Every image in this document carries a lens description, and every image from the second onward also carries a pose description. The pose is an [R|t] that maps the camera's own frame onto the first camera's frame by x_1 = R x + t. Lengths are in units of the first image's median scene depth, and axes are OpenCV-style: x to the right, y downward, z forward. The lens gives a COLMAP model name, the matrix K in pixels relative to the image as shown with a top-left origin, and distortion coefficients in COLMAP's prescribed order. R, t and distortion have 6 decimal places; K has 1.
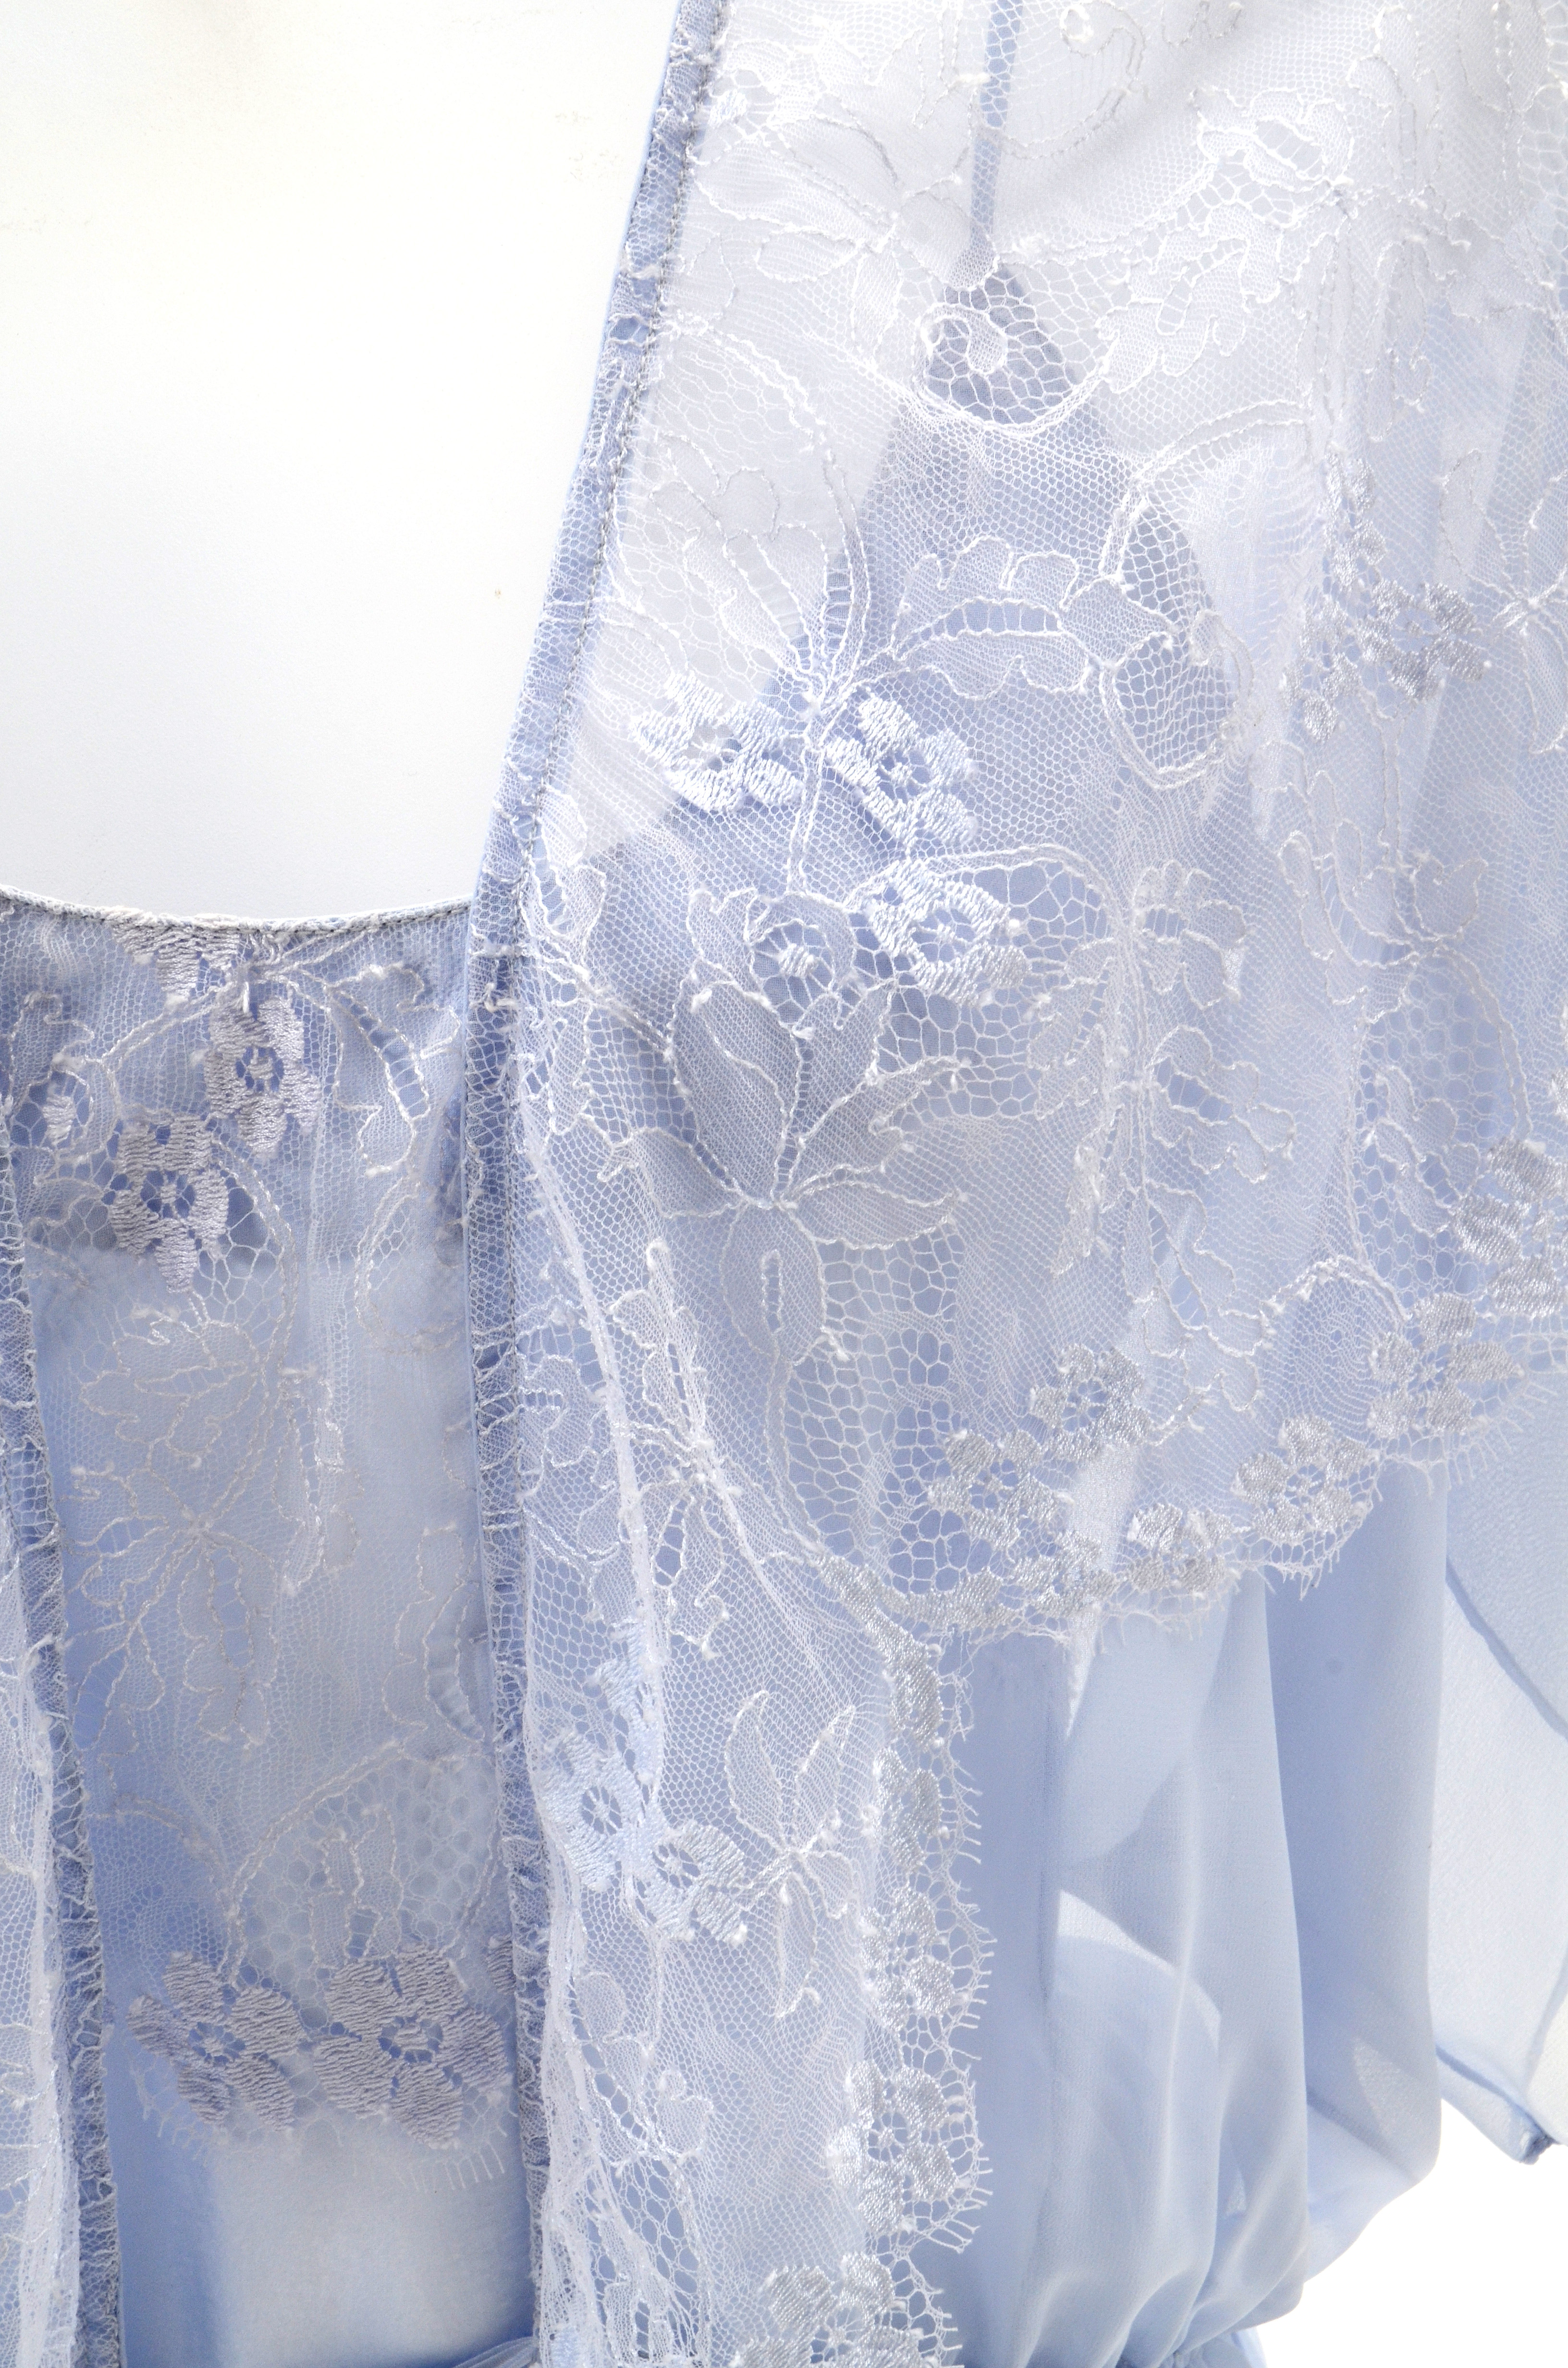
lens RADIAL K [[4763.5, 0, 796.3], [0, 4763.5, 1184.5], [0, 0, 1]] dist [-0.007216, 0.000000]
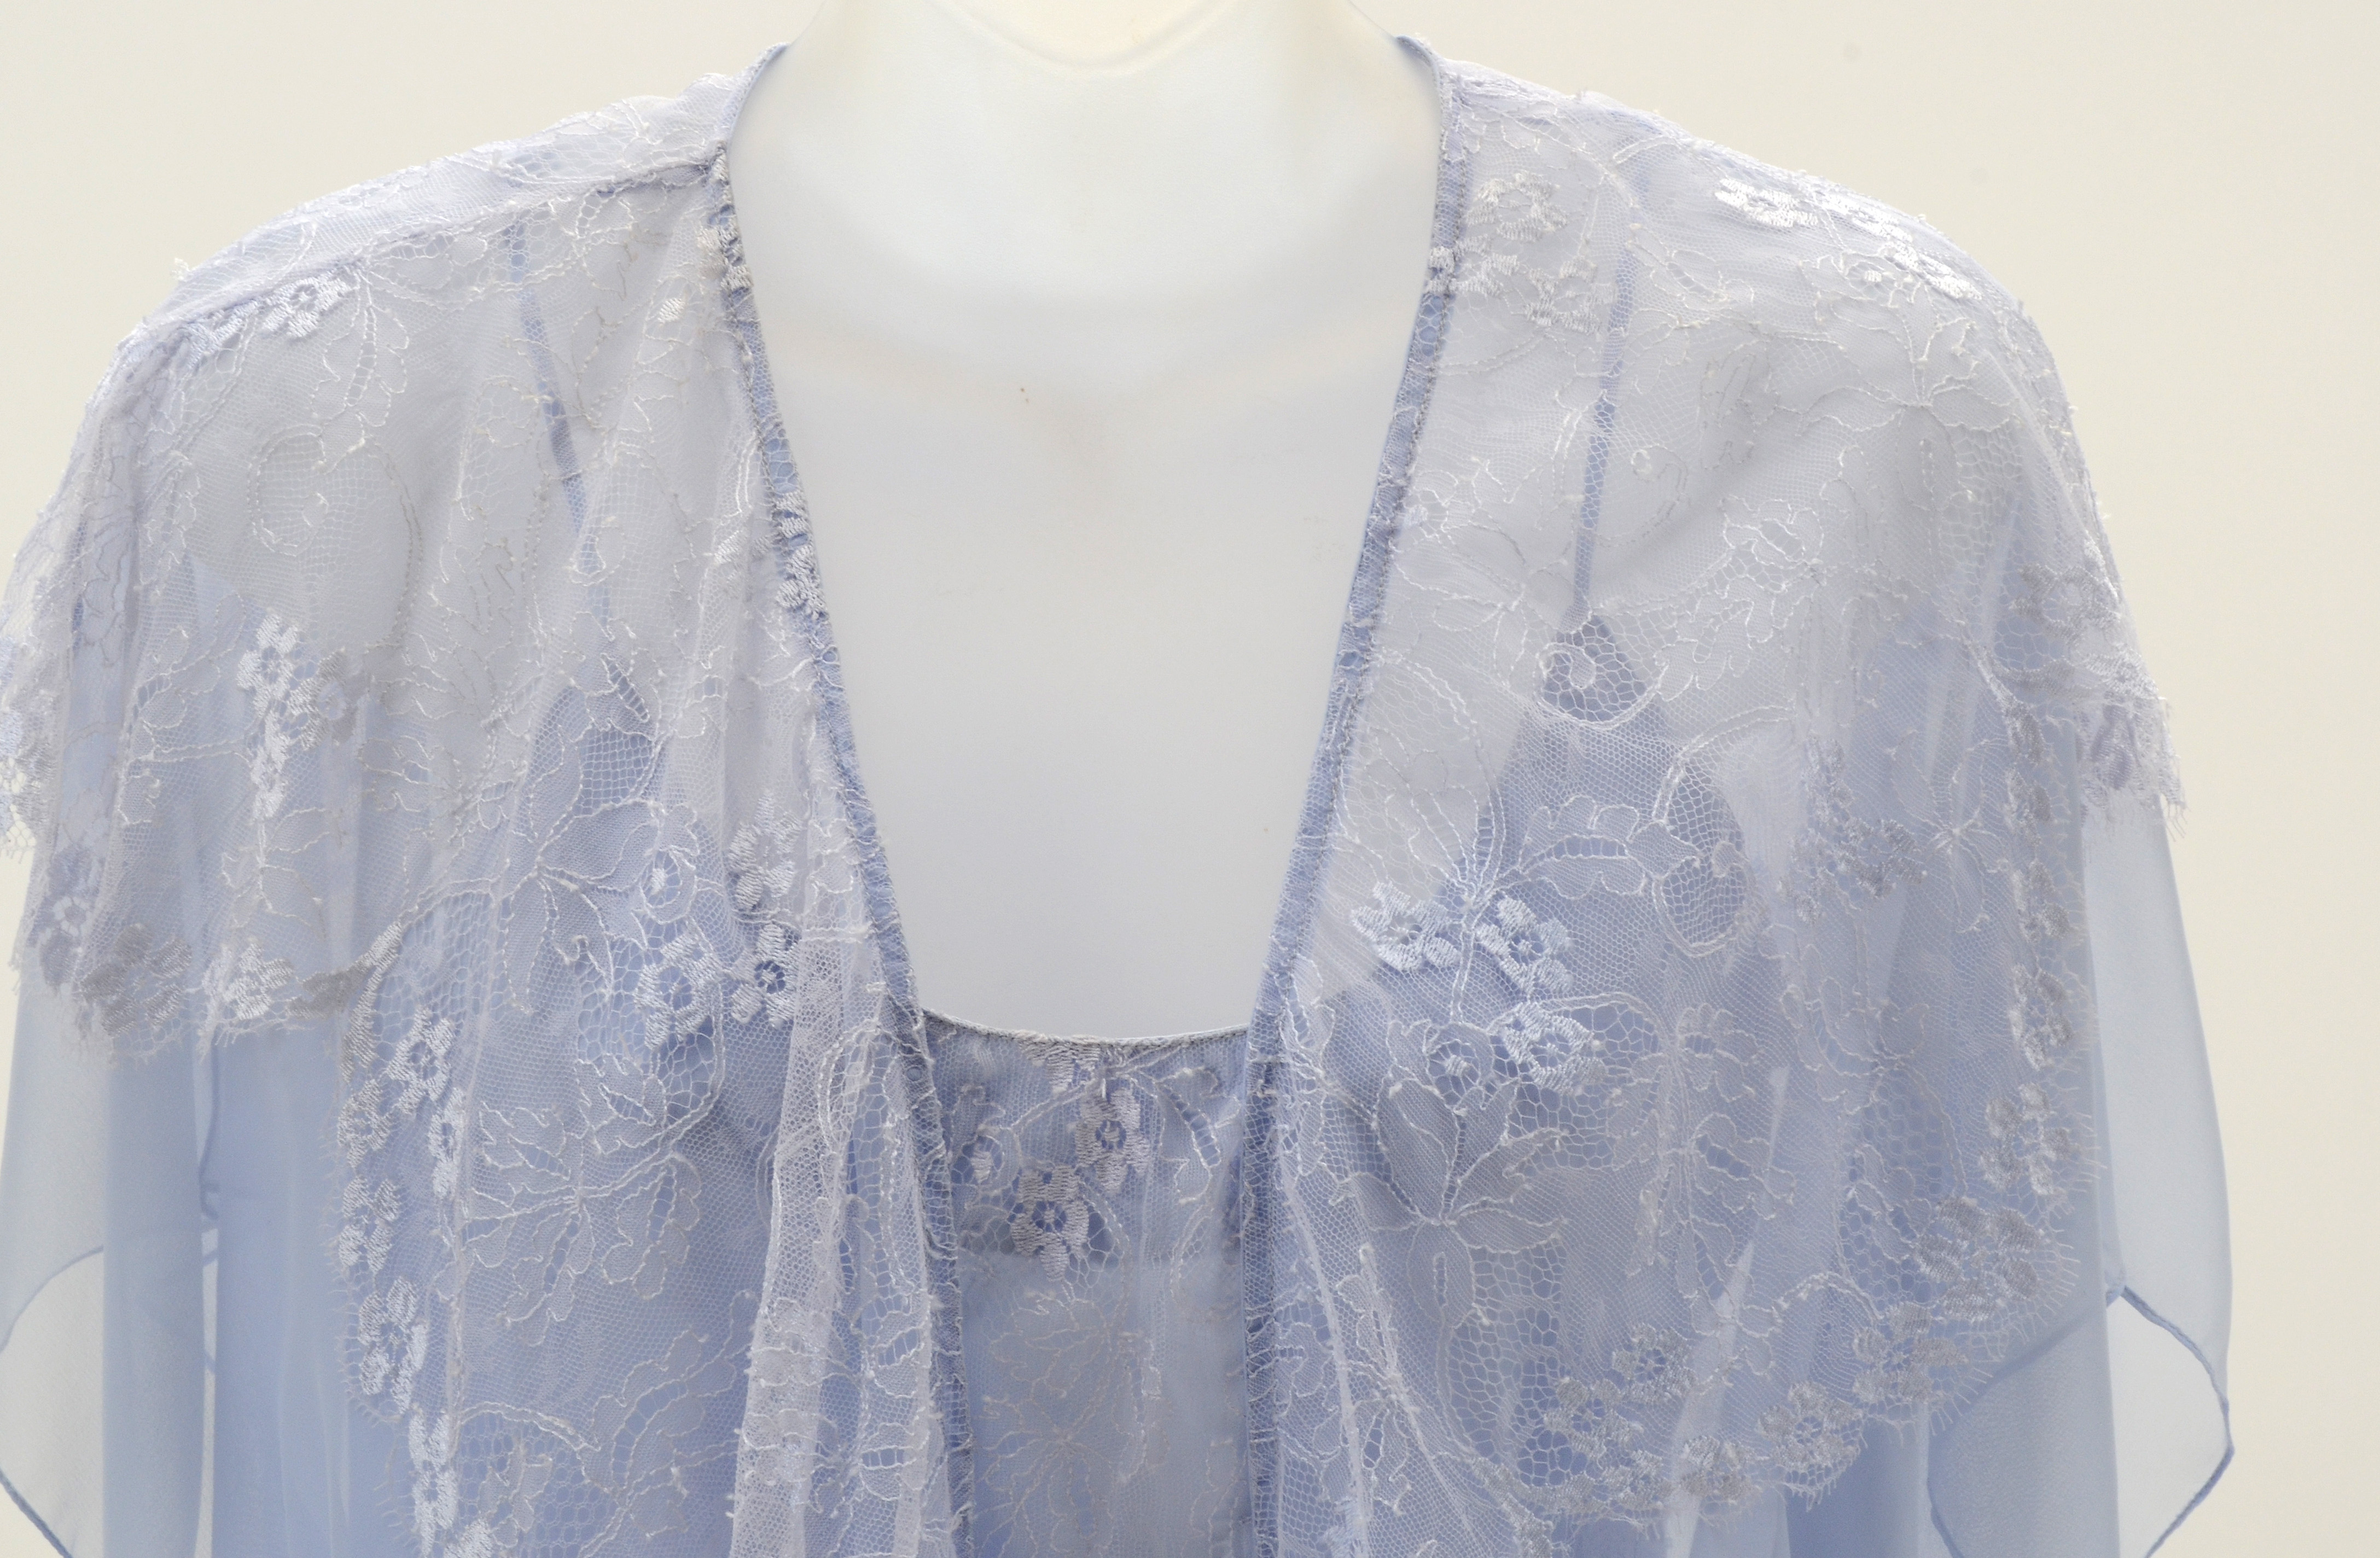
lens RADIAL K [[5120.4, 0, 1193.4], [0, 5120.4, 777.3], [0, 0, 1]] dist [-0.152848, 0.000000]
pose [[0.997974, 0.001341, -0.063611, 0.019605], [-0.008630, 0.993392, -0.114448, 0.049288], [0.063037, 0.114765, 0.991391, -0.648170]]
